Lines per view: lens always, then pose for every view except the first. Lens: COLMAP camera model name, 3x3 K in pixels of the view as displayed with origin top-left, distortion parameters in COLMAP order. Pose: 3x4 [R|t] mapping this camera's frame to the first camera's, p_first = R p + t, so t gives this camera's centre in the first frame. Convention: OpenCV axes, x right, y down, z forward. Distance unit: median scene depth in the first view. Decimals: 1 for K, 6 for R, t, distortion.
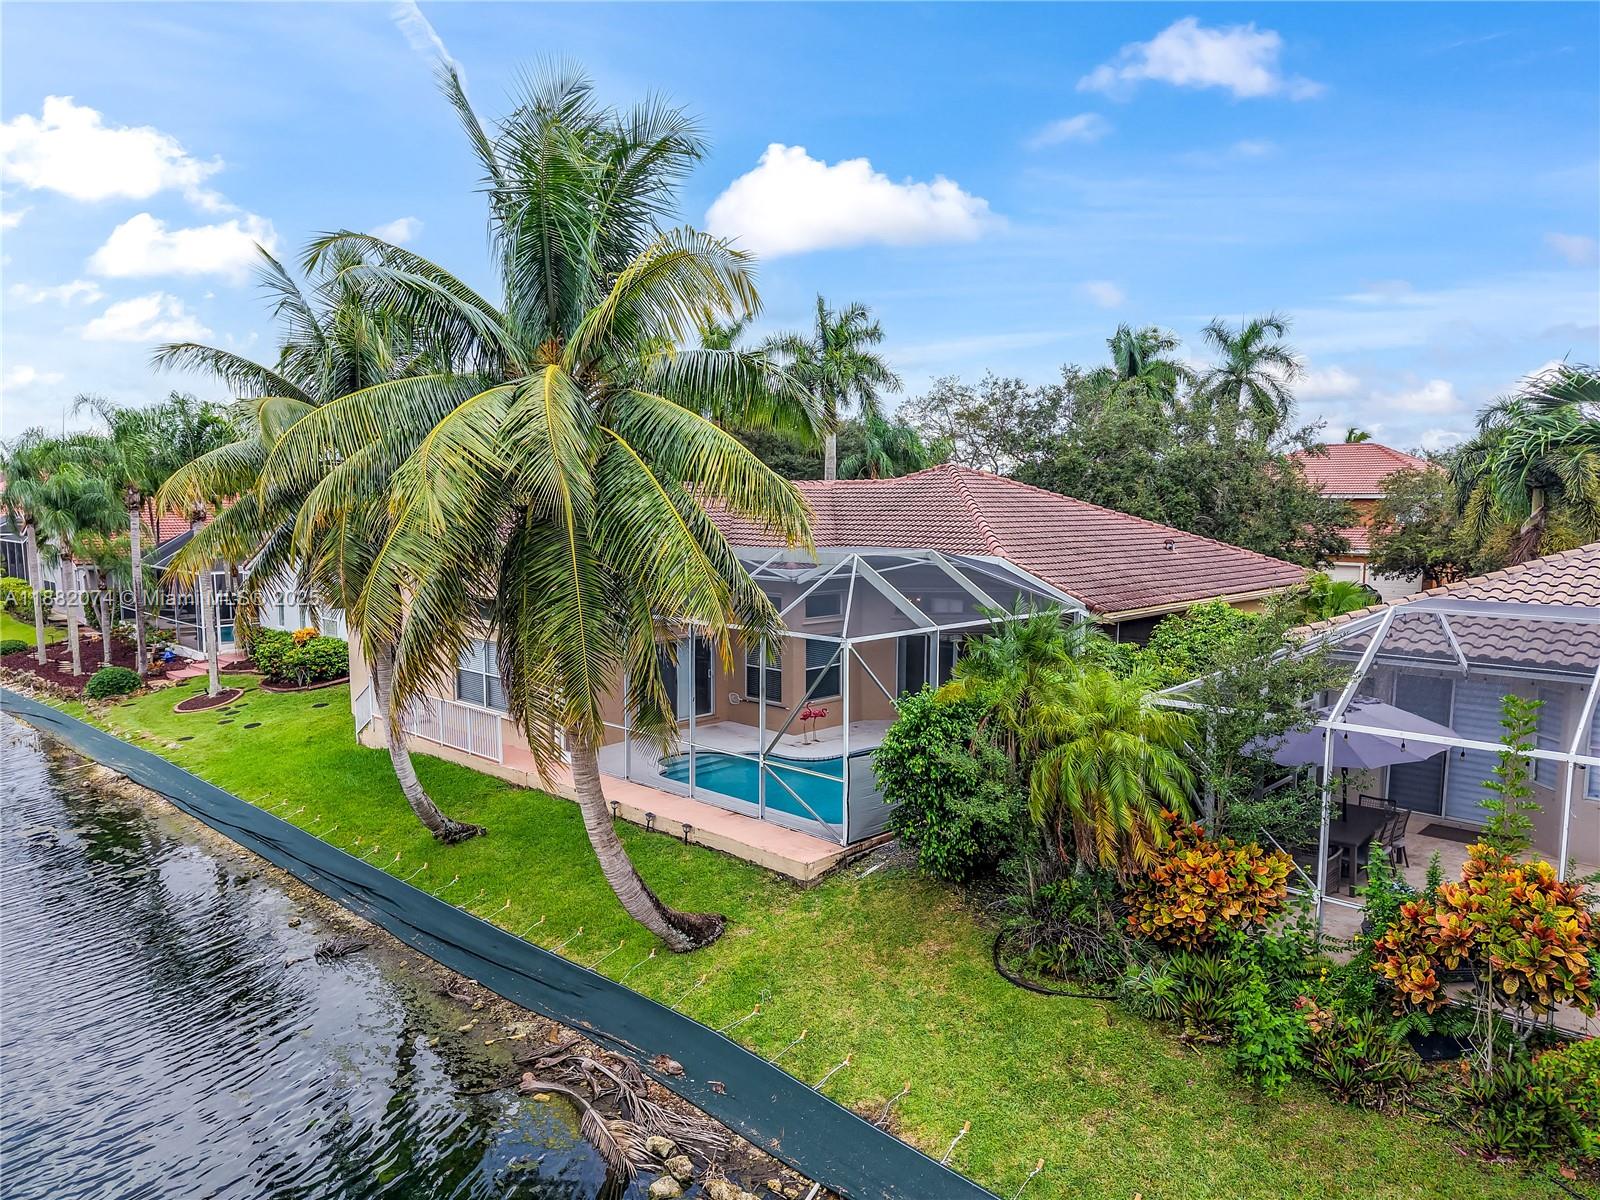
lens RADIAL K [[1087.5, 0, 800.0], [0, 1087.5, 600.0], [0, 0, 1]] dist [0.095488, -0.134717]
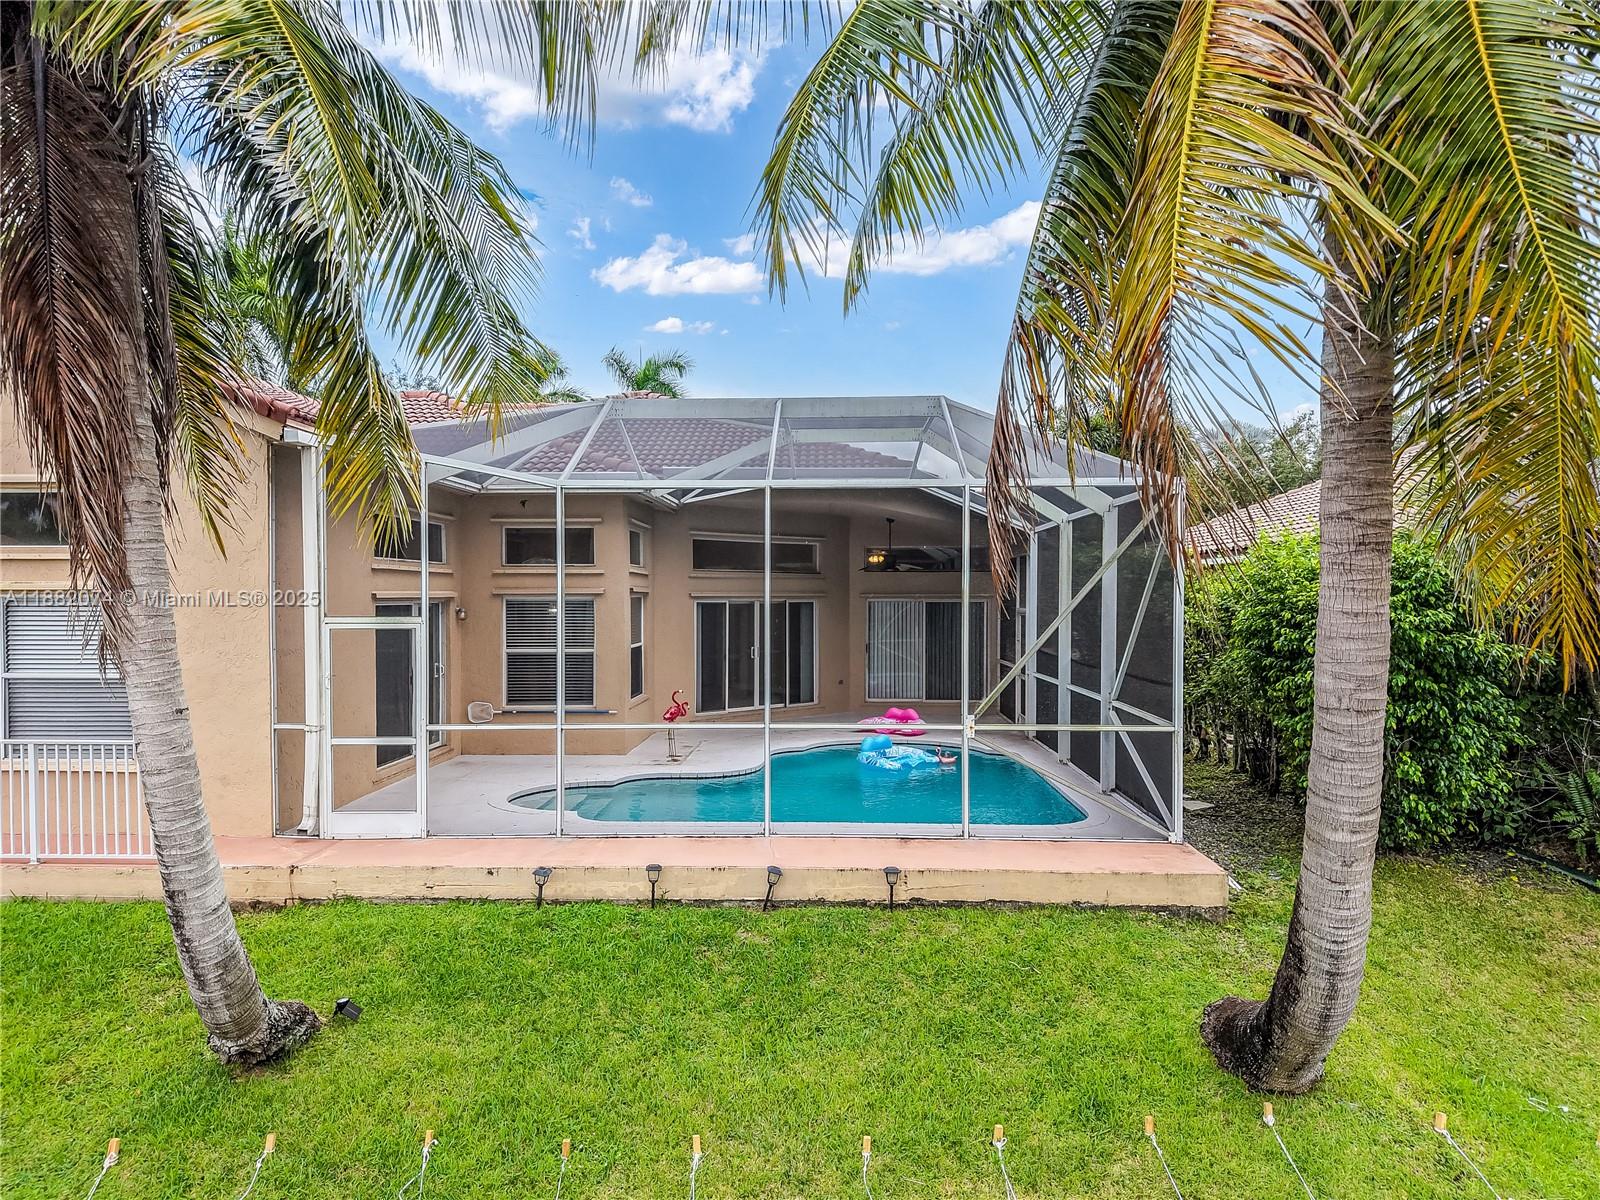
lens RADIAL K [[1069.4, 0, 800.0], [0, 1069.4, 600.0], [0, 0, 1]] dist [0.050487, -0.054255]
pose [[0.731961, -0.003469, 0.681338, -0.345303], [0.063060, 0.996040, -0.062675, 0.083029], [-0.678422, 0.088841, 0.729281, 0.491201]]
